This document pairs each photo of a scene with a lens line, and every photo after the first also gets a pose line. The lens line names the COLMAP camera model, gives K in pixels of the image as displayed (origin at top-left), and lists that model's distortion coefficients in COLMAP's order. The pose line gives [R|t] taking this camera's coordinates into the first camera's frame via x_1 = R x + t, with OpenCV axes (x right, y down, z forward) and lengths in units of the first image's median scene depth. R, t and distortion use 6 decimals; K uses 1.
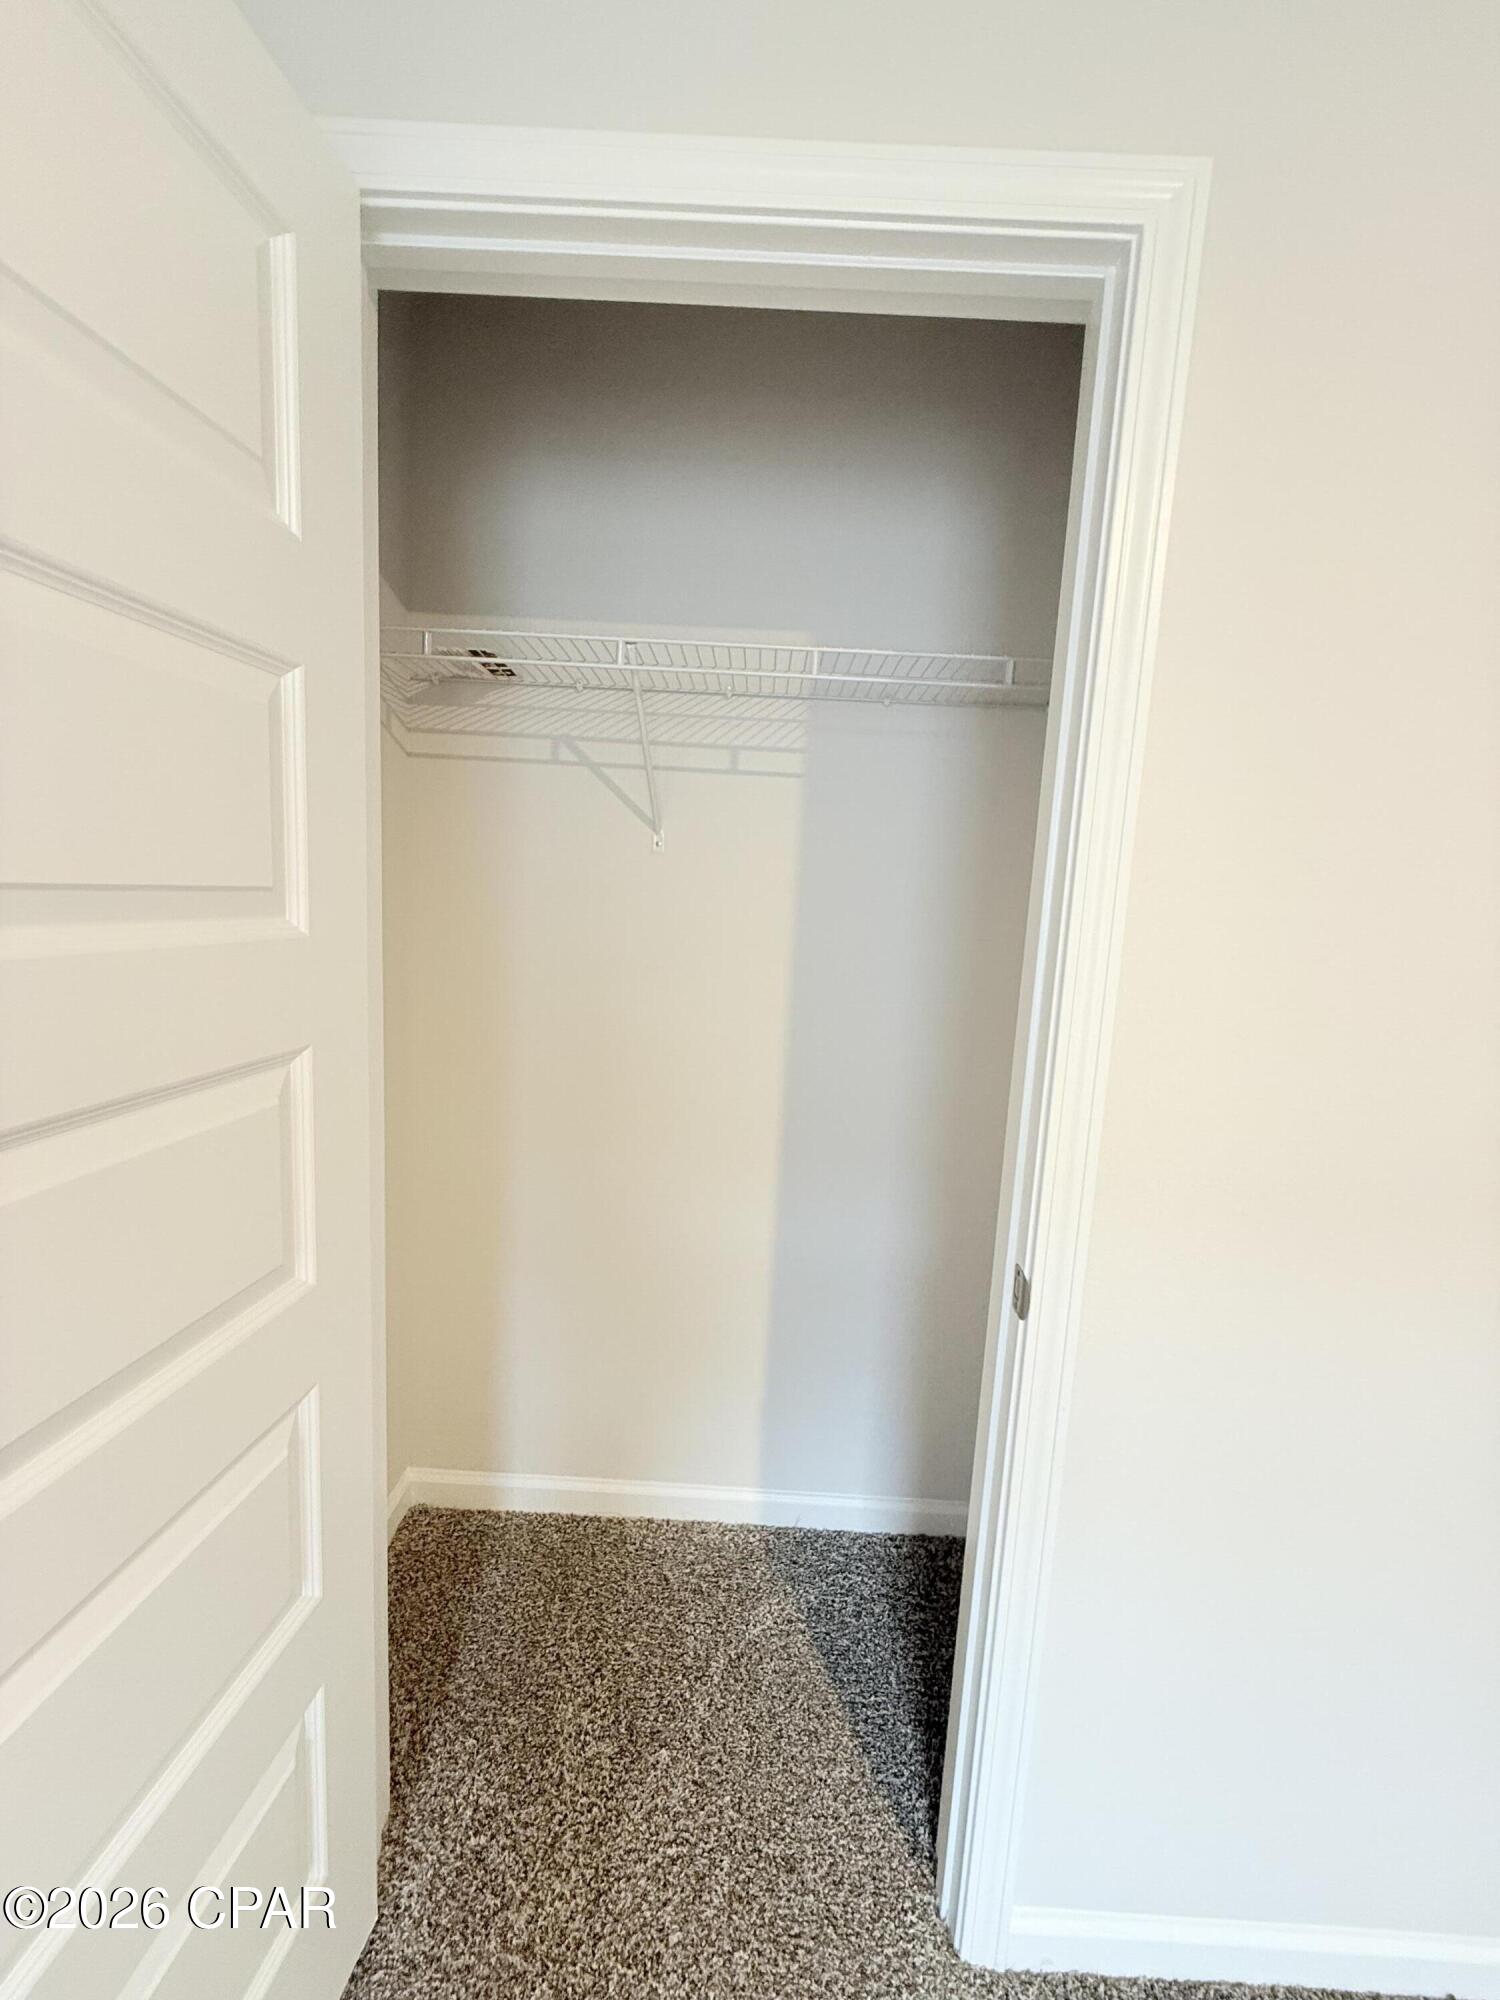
lens RADIAL K [[794.8, 0, 741.8], [0, 794.8, 996.5], [0, 0, 1]] dist [0.002541, 0.000105]
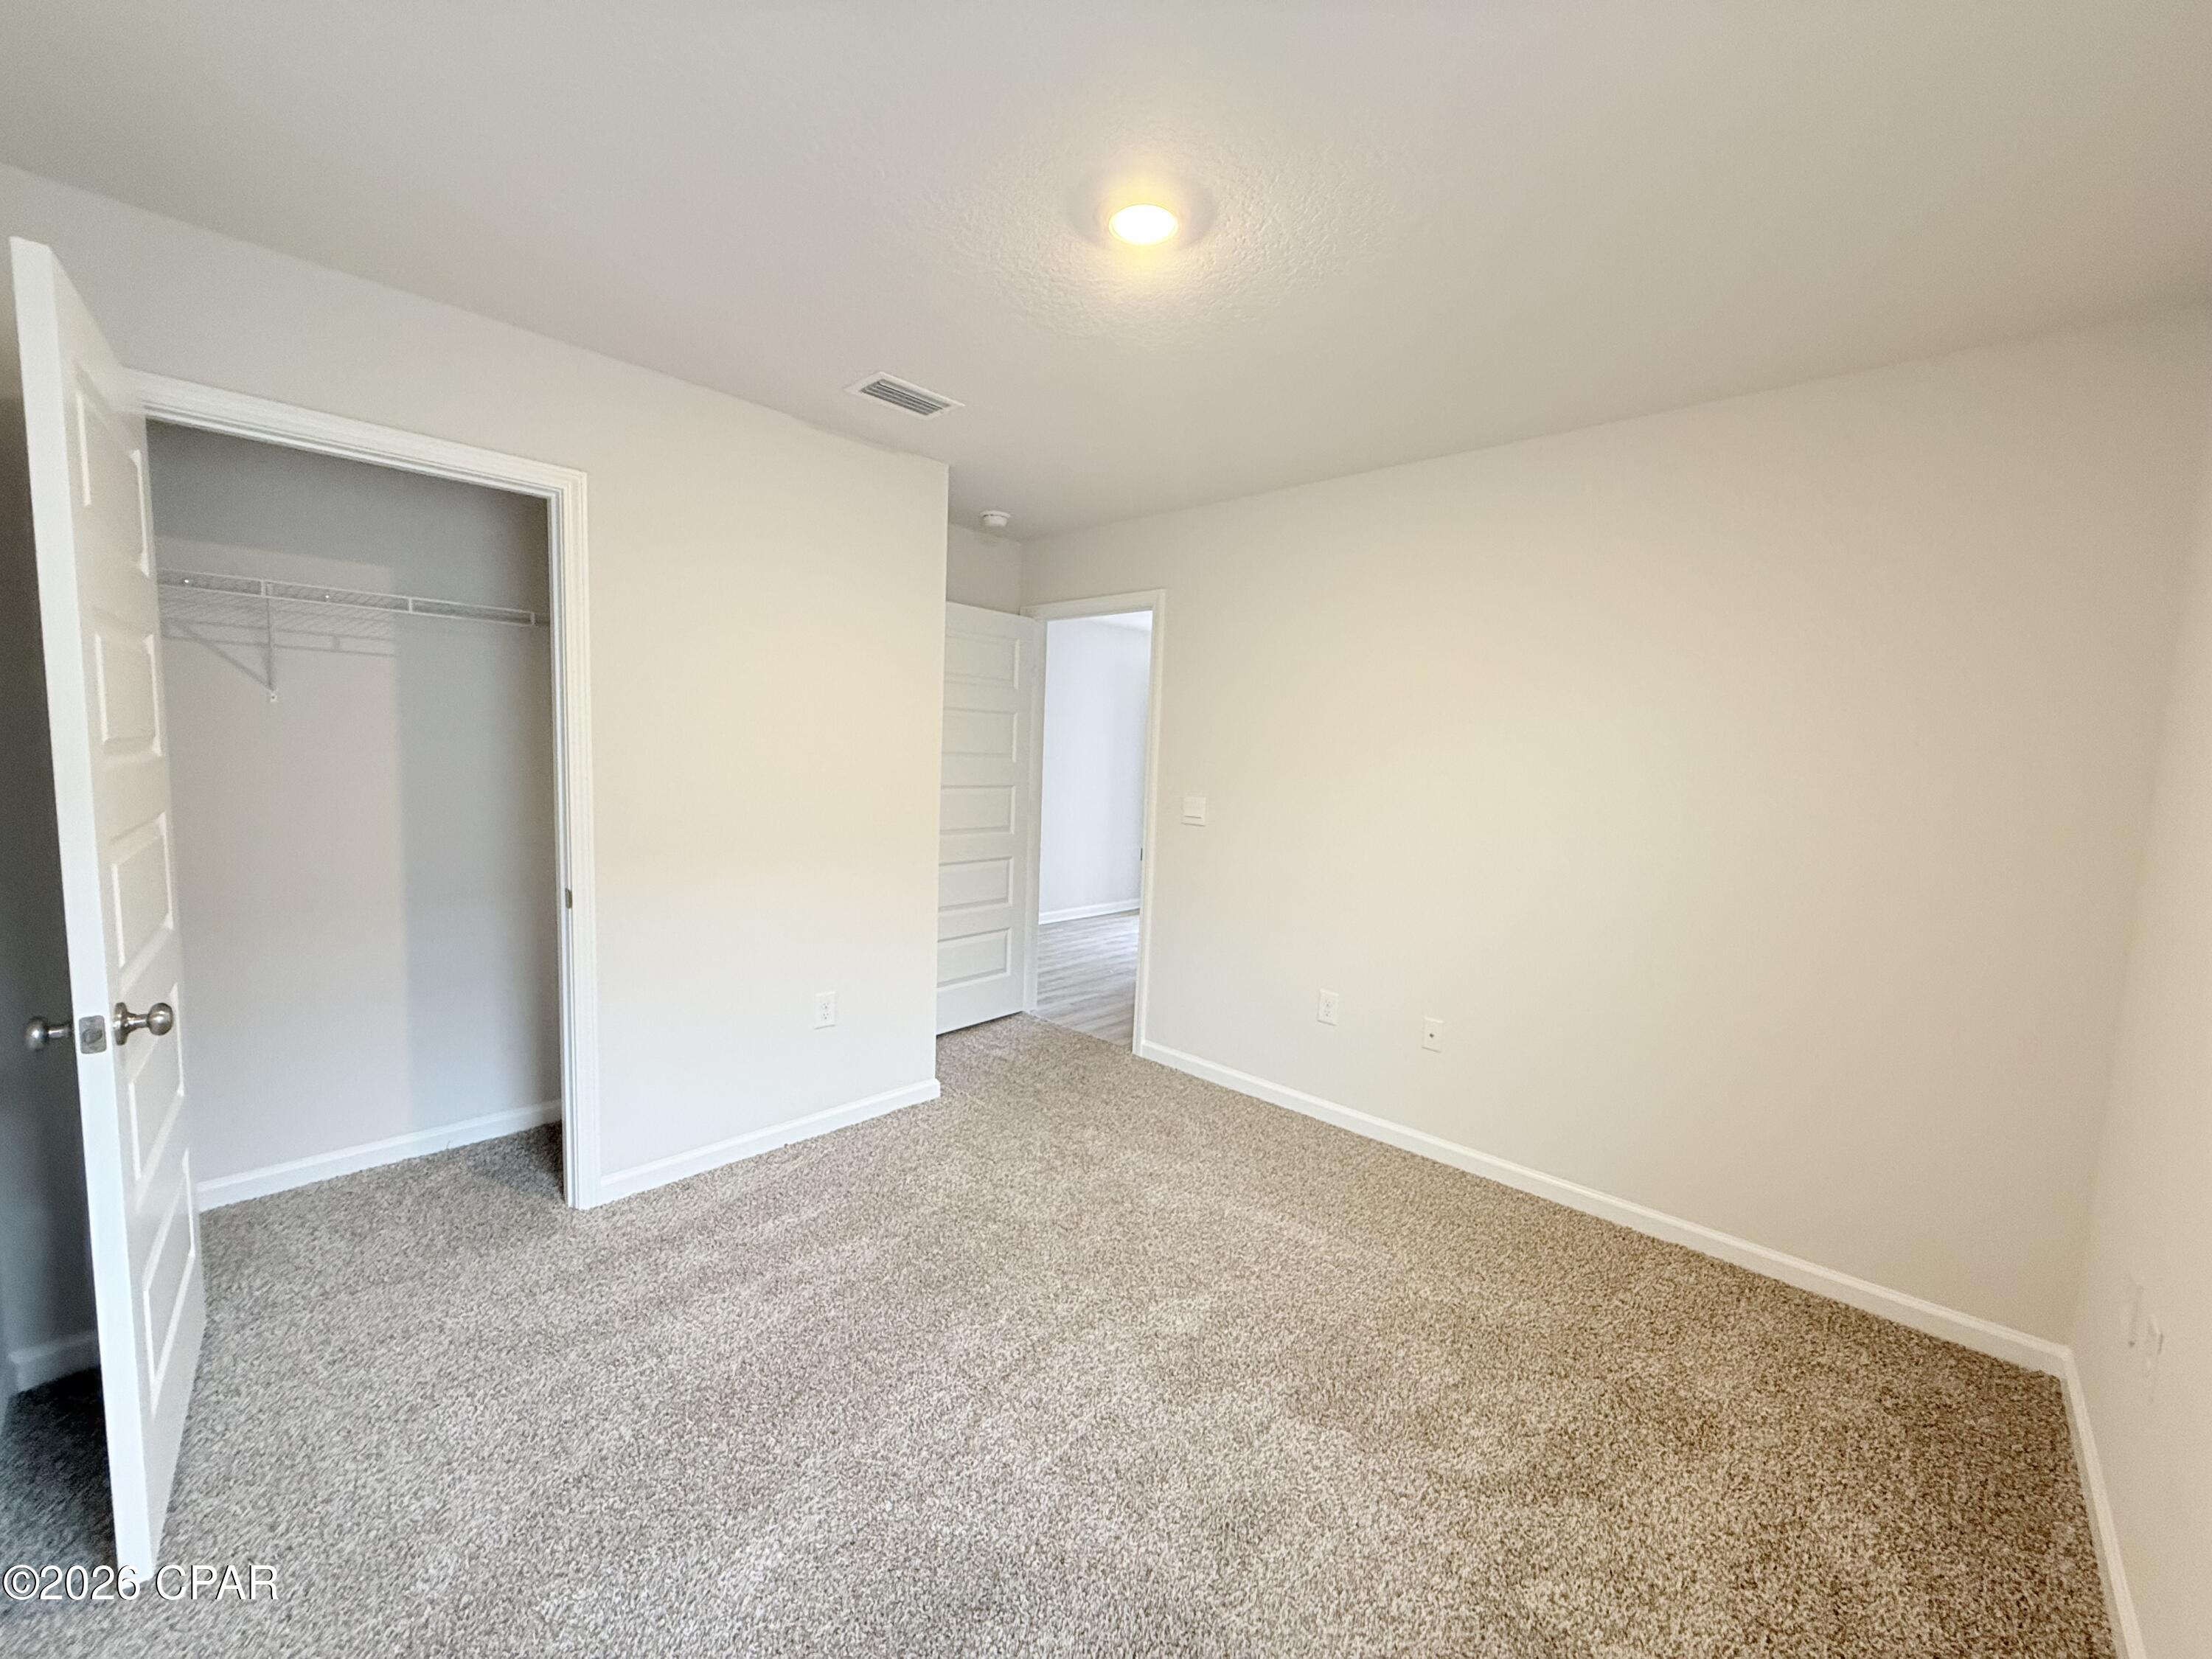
lens RADIAL K [[879.0, 0, 1094.9], [0, 879.0, 827.4], [0, 0, 1]] dist [0.002541, 0.000105]
pose [[0.667321, -0.098749, 0.738195, -0.327324], [0.098555, 0.994163, 0.043897, 0.125357], [-0.738221, 0.043459, 0.673158, -1.218249]]
